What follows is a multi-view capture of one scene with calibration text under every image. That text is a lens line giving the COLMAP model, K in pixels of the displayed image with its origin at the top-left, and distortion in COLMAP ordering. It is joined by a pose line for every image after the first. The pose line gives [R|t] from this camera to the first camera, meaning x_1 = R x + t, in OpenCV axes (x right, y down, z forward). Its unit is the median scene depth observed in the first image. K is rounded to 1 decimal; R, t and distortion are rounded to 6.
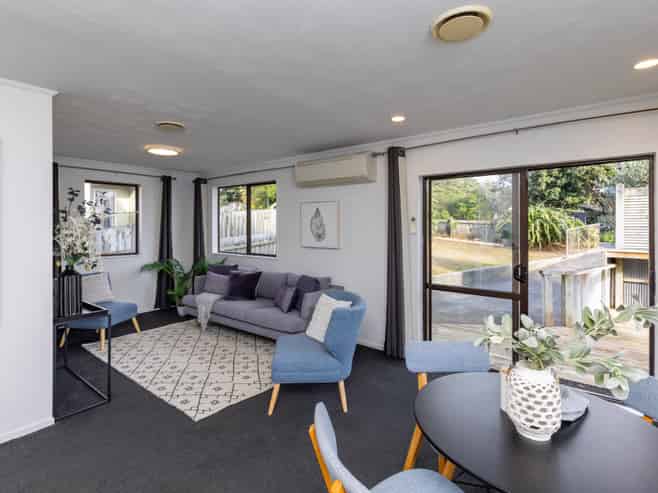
lens RADIAL K [[301.6, 0, 347.4], [0, 301.6, 226.2], [0, 0, 1]] dist [-0.000779, -0.000290]
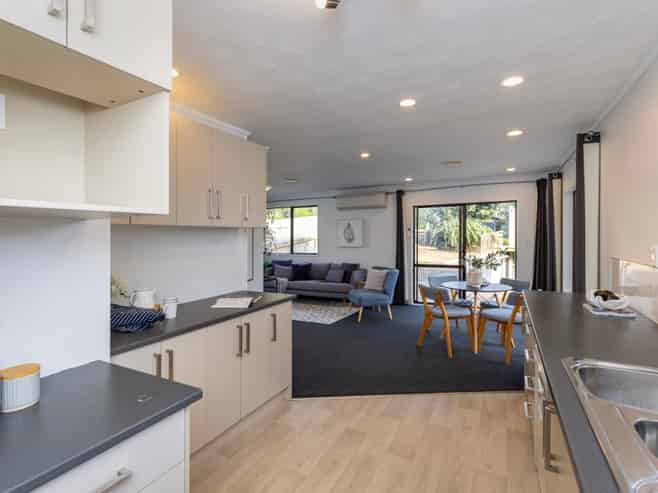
lens RADIAL K [[335.0, 0, 329.0], [0, 335.0, 246.5], [0, 0, 1]] dist [0.001560, 0.000164]
pose [[0.978882, -0.022409, 0.203196, -0.571469], [0.017035, 0.999458, 0.028160, 0.015628], [-0.203717, -0.024104, 0.978733, -0.767321]]
